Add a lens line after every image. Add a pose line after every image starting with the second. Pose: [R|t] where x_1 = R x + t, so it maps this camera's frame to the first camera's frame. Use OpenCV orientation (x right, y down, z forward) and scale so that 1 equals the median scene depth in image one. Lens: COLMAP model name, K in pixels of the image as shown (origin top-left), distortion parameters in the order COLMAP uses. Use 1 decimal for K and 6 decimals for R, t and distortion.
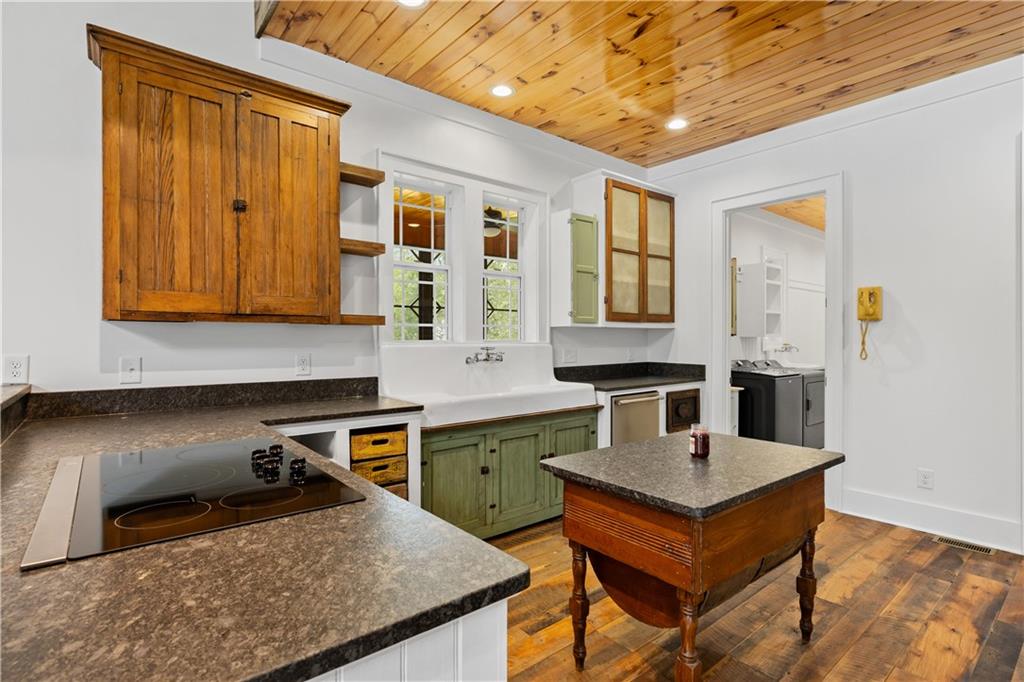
lens RADIAL K [[492.4, 0, 510.8], [0, 492.4, 338.3], [0, 0, 1]] dist [-0.005098, -0.000271]
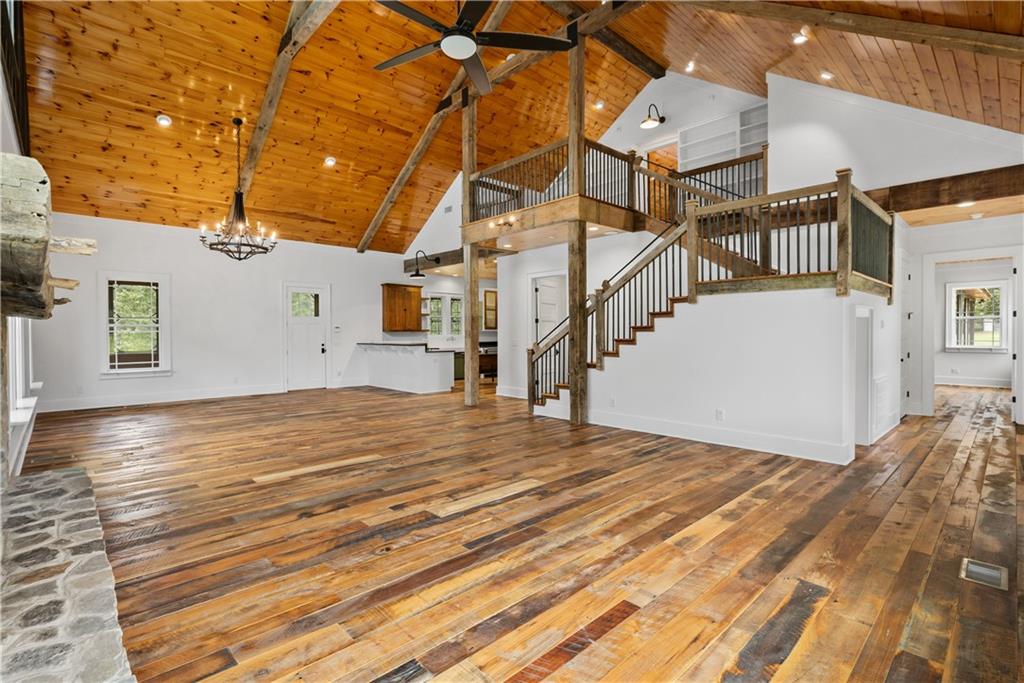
lens RADIAL K [[492.4, 0, 511.5], [0, 492.4, 337.7], [0, 0, 1]] dist [-0.005098, -0.000271]
pose [[0.996279, -0.010309, 0.085568, 0.089386], [0.009730, 0.999927, 0.007187, 0.003089], [-0.085636, -0.006327, 0.996306, -3.011571]]
